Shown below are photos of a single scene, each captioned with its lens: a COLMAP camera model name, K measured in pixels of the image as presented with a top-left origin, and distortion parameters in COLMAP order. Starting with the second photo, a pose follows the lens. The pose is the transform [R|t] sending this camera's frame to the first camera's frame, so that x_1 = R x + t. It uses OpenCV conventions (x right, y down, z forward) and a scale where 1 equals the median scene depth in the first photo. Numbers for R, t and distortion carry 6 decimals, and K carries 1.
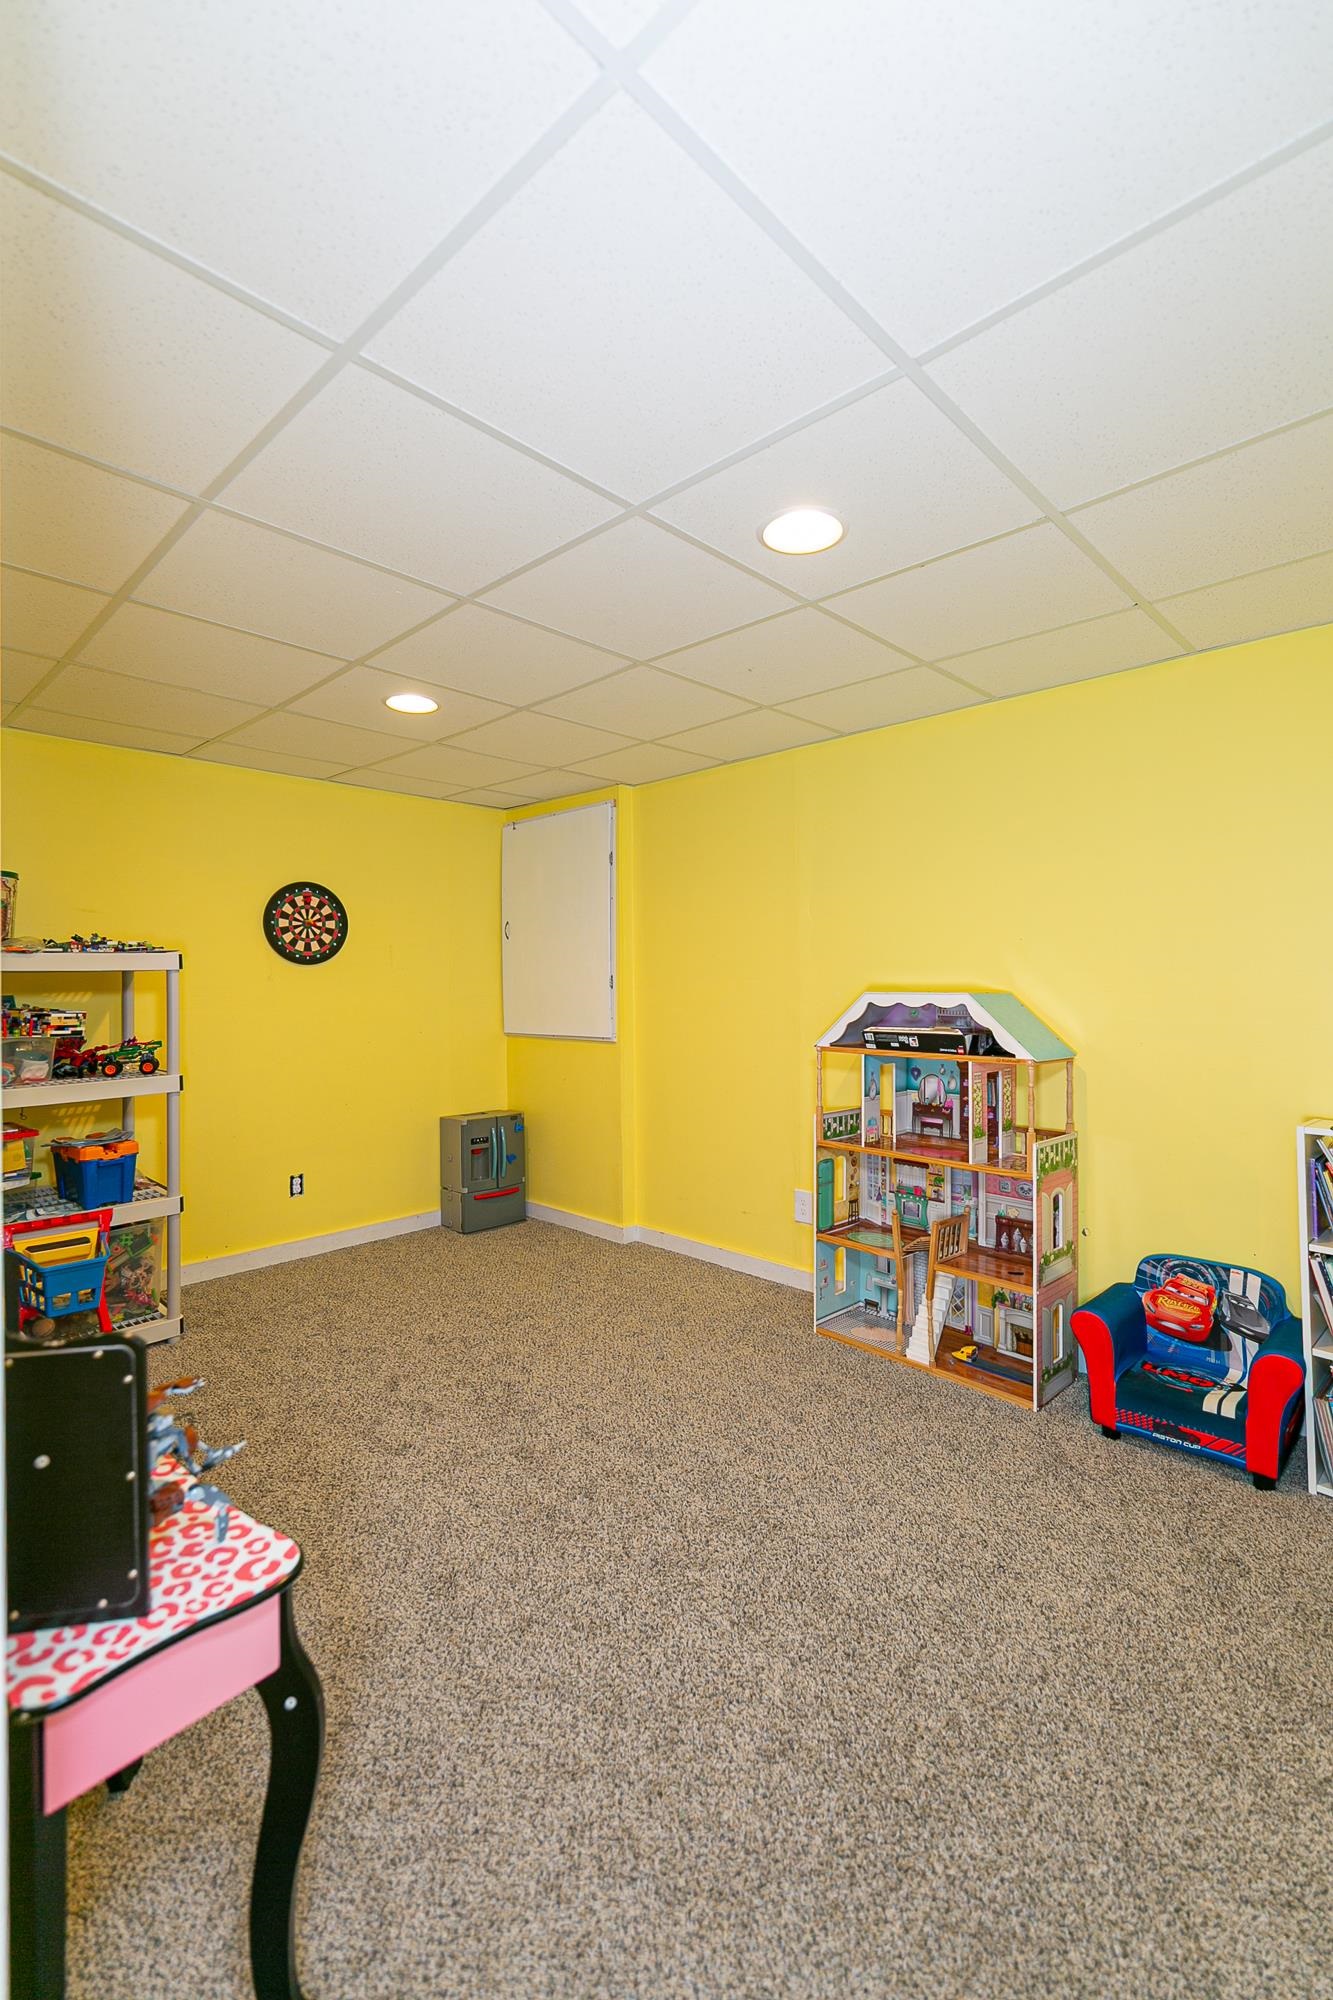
lens RADIAL K [[862.8, 0, 666.1], [0, 862.8, 987.7], [0, 0, 1]] dist [-0.002145, -0.000998]
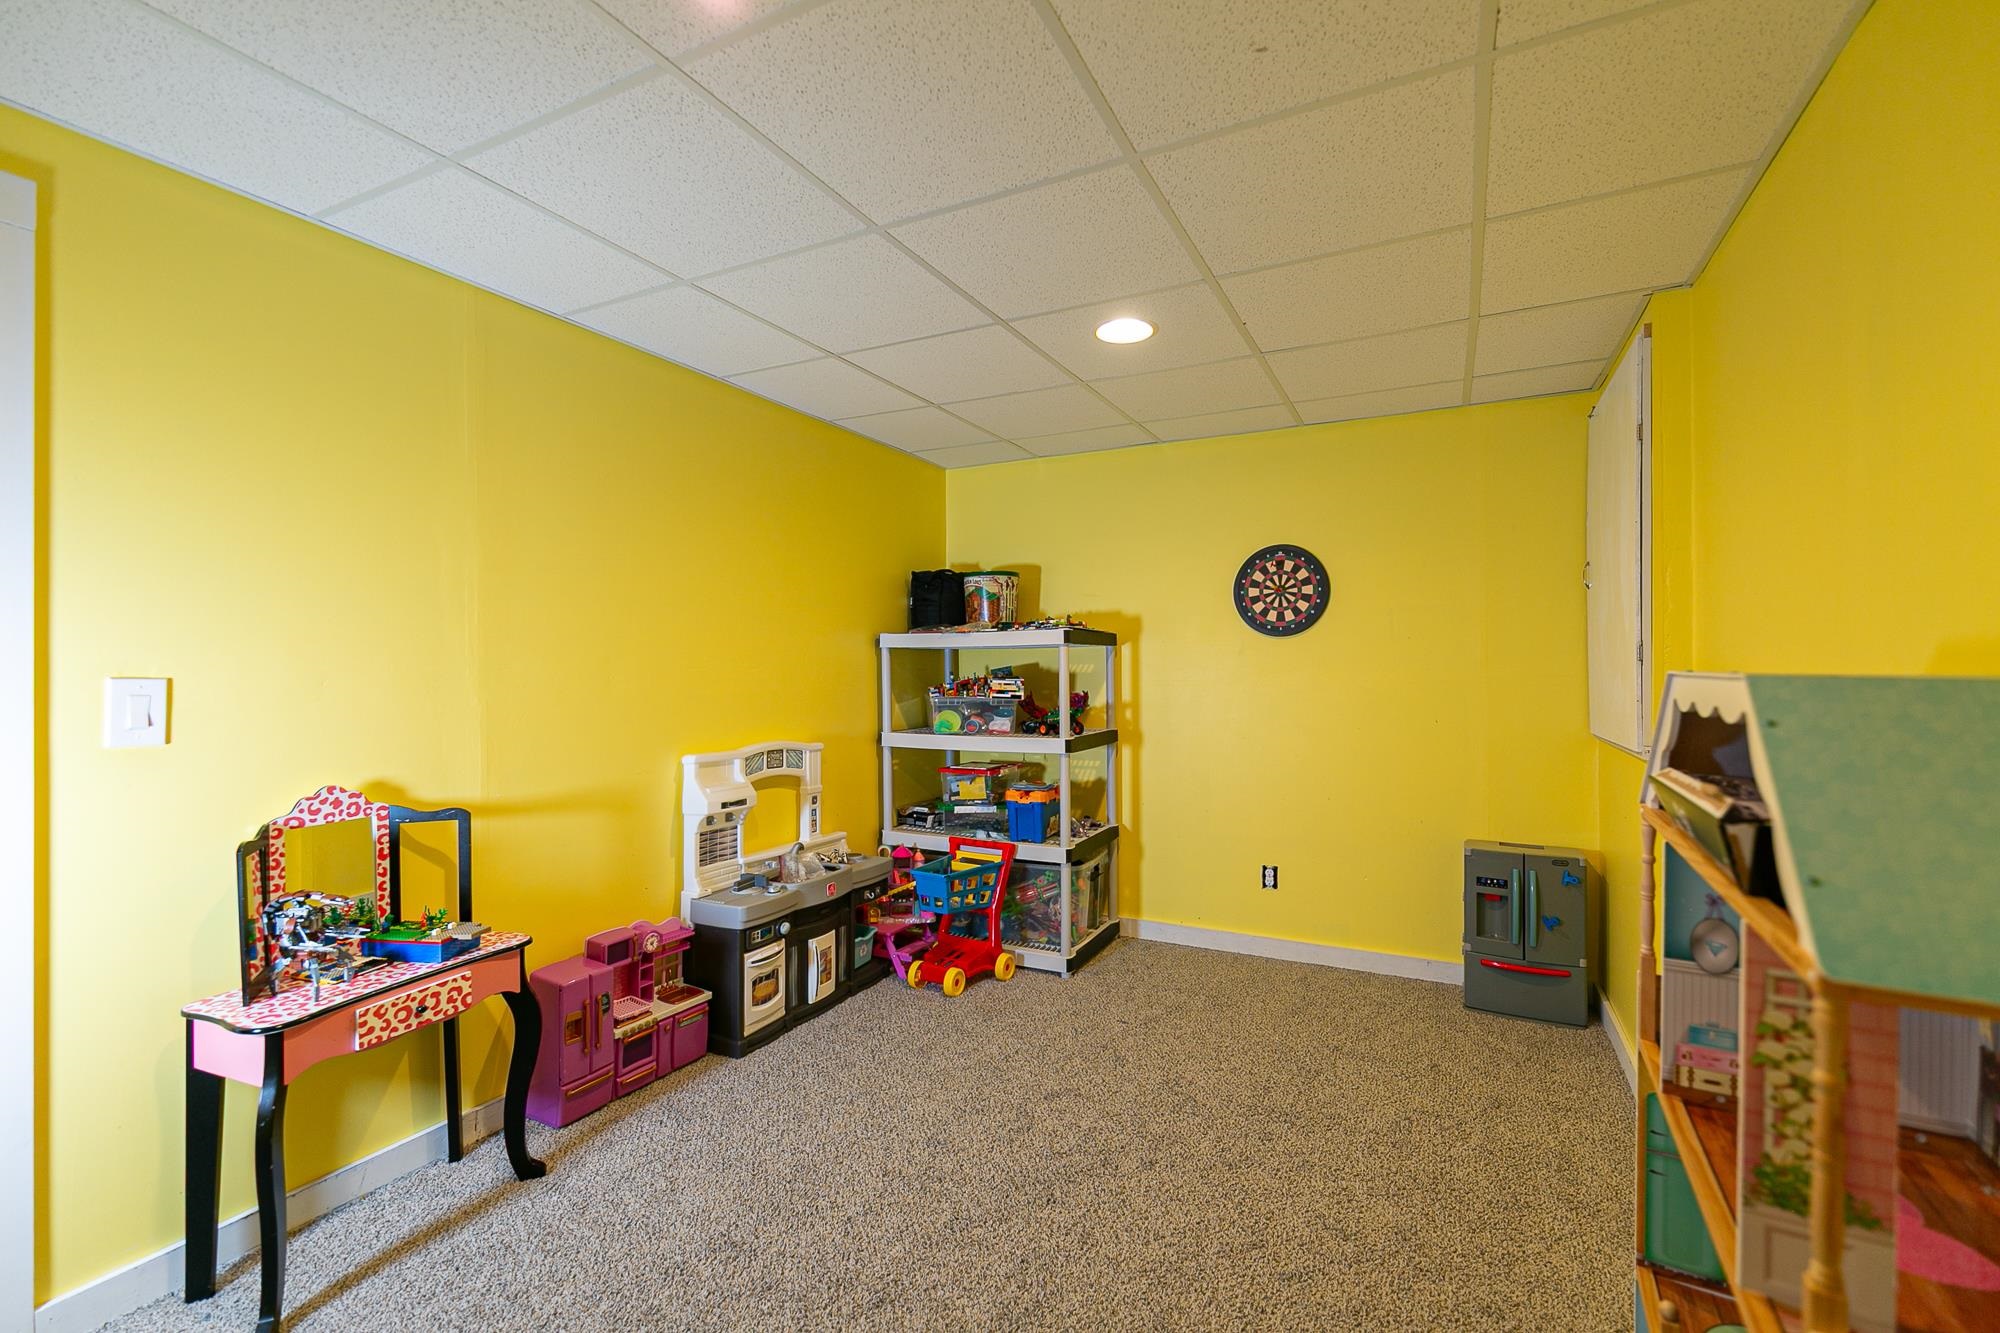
lens RADIAL K [[862.8, 0, 1003.0], [0, 862.8, 670.4], [0, 0, 1]] dist [-0.002145, -0.000998]
pose [[0.293345, 0.010984, -0.955944, 0.364288], [-0.007148, 0.999931, 0.009296, 0.002640], [0.955980, 0.004106, 0.293403, 0.460493]]
